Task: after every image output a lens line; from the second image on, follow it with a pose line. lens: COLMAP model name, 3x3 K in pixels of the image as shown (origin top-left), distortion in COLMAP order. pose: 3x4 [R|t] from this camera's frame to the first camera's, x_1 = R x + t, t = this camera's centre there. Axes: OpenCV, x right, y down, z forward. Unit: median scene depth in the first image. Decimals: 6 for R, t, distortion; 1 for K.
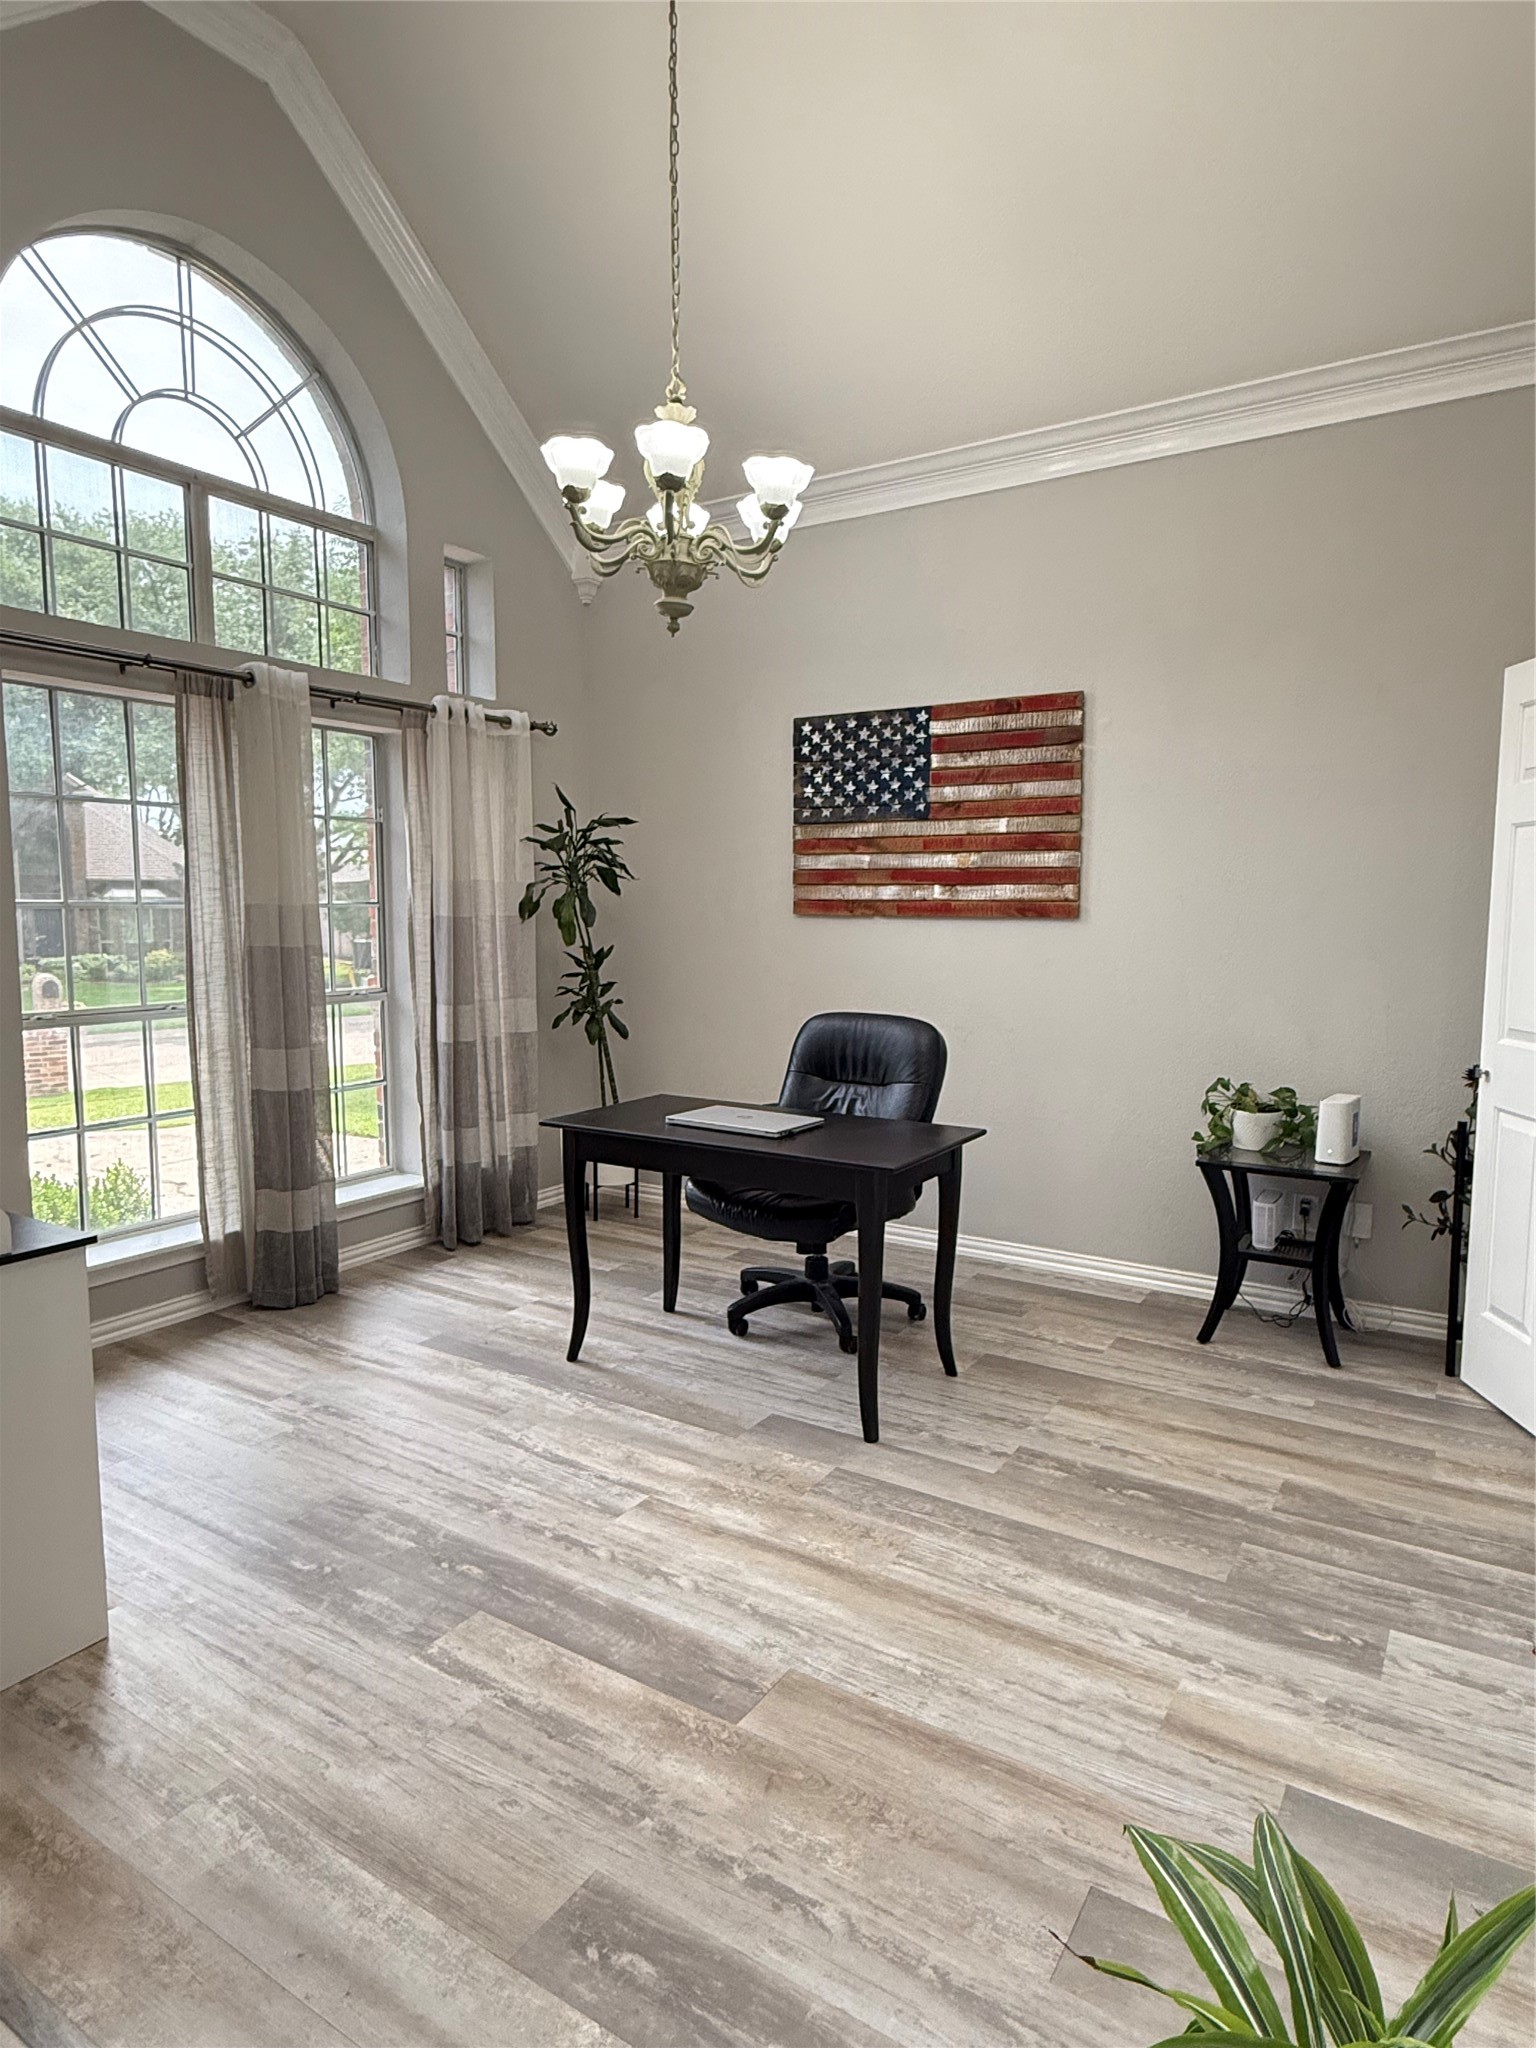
lens RADIAL K [[1188.0, 0, 759.1], [0, 1188.0, 1036.0], [0, 0, 1]] dist [-0.009514, 0.001813]
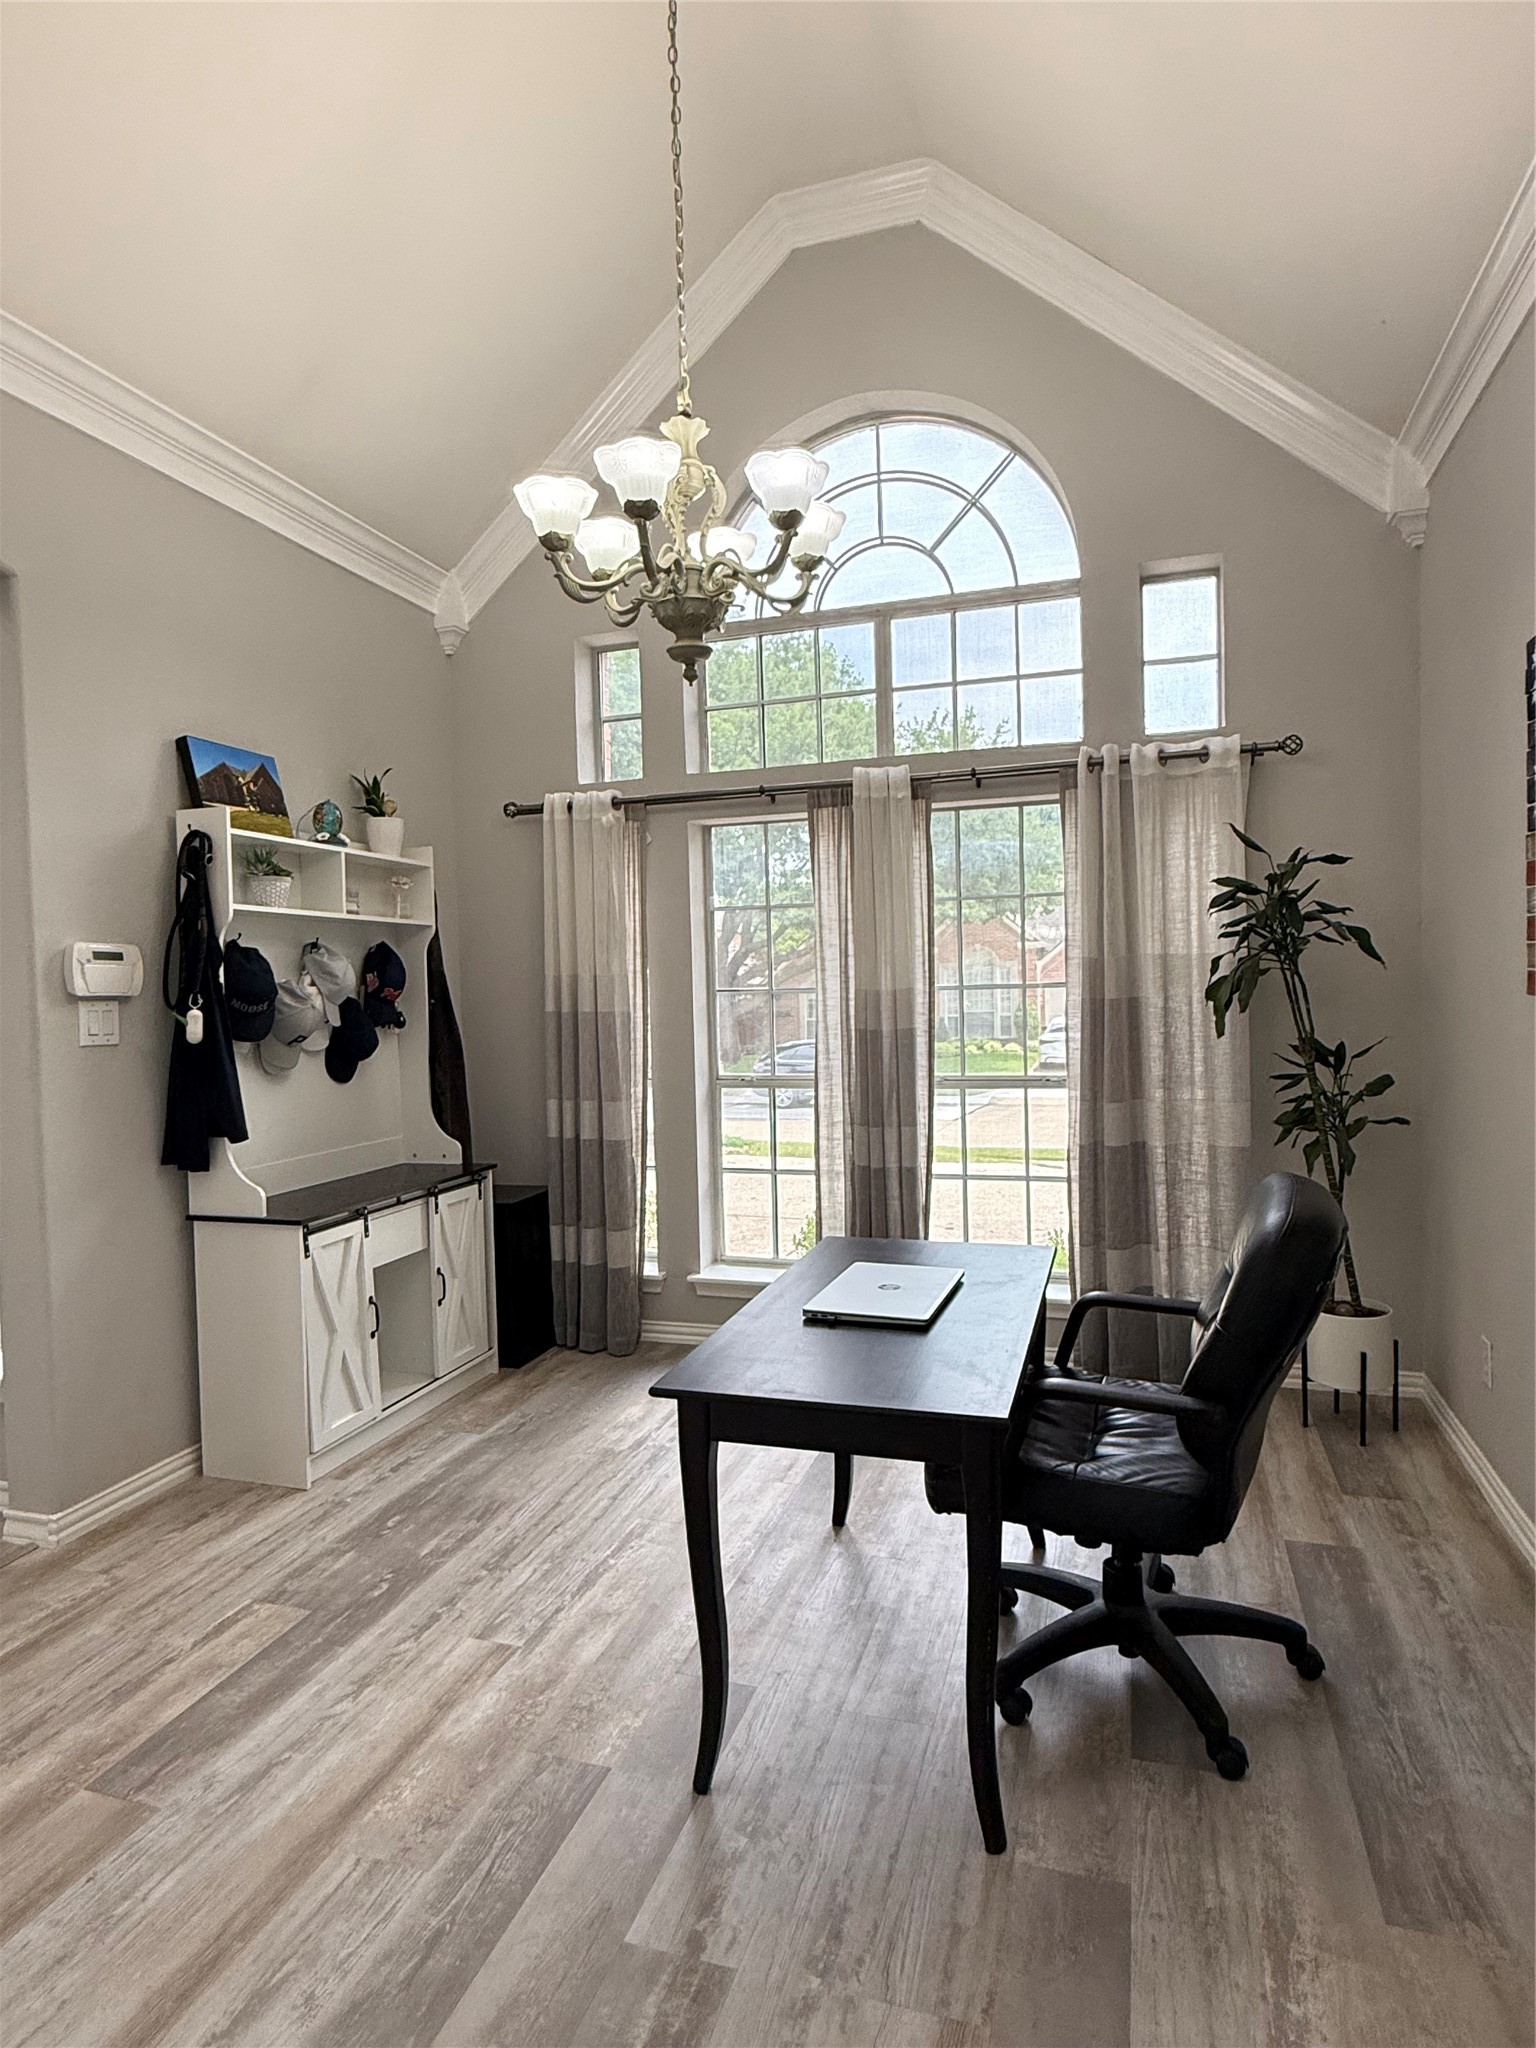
lens RADIAL K [[1149.5, 0, 762.3], [0, 1149.5, 1027.9], [0, 0, 1]] dist [-0.004888, 0.002973]
pose [[0.254248, 0.028754, -0.966712, 0.808348], [-0.079439, 0.996801, 0.008756, -0.111954], [0.963871, 0.074568, 0.255718, 0.930508]]
